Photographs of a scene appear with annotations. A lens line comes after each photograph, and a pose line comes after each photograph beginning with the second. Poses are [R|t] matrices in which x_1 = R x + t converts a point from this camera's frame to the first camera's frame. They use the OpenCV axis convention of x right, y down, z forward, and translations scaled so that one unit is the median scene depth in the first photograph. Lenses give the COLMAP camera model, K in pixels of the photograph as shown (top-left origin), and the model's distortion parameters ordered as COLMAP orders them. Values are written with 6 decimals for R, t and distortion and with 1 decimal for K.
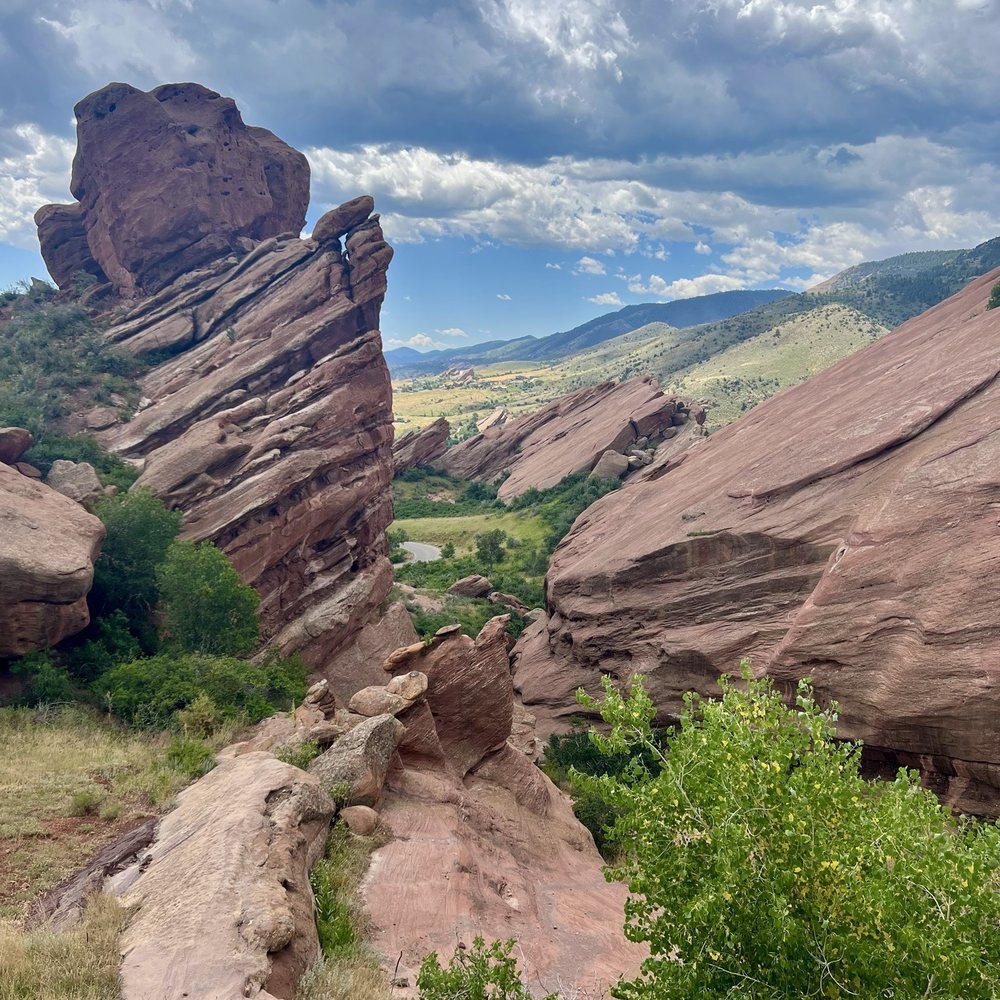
lens RADIAL K [[986.7, 0, 500.0], [0, 986.7, 500.0], [0, 0, 1]] dist [0.107010, -0.227516]
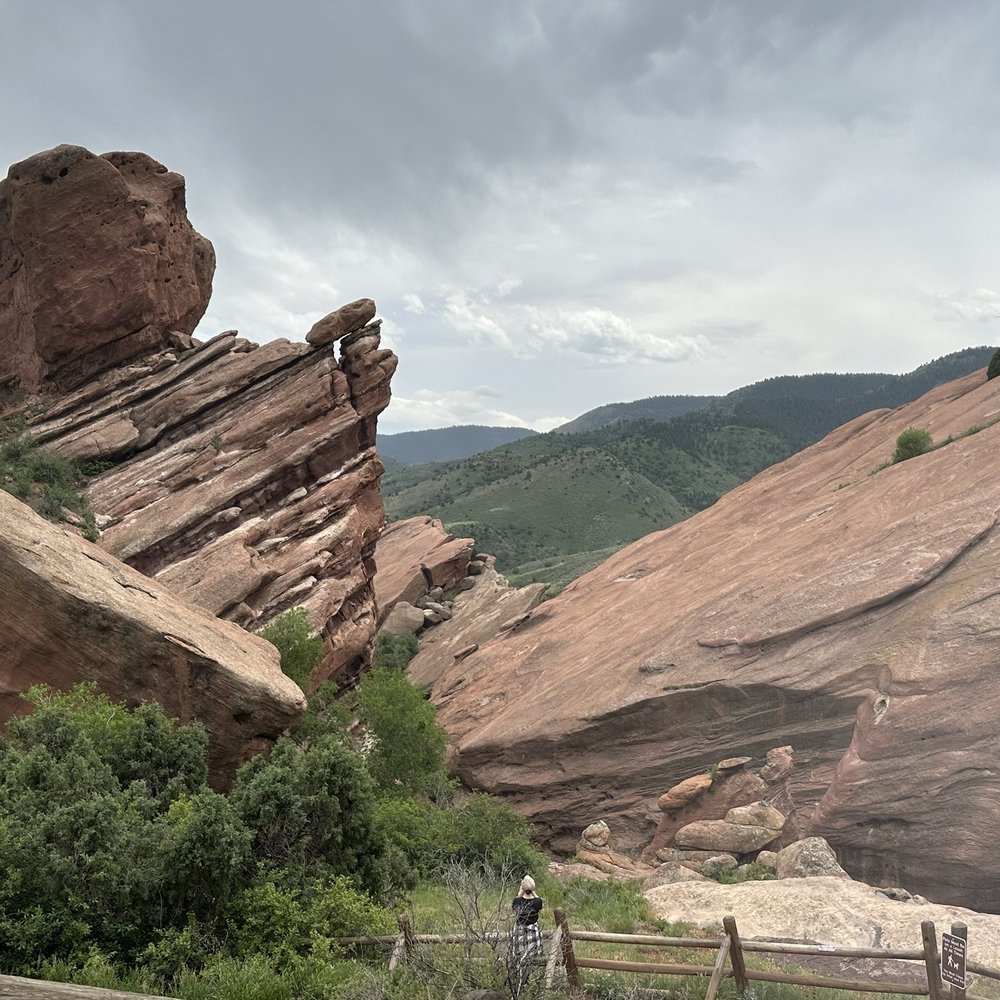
lens RADIAL K [[1193.3, 0, 495.3], [0, 1193.3, 491.8], [0, 0, 1]] dist [0.201163, -0.431012]
pose [[0.968816, 0.041567, 0.244269, -0.275791], [-0.005563, 0.989229, -0.146273, 0.022900], [-0.247718, 0.140352, 0.958612, -0.038348]]
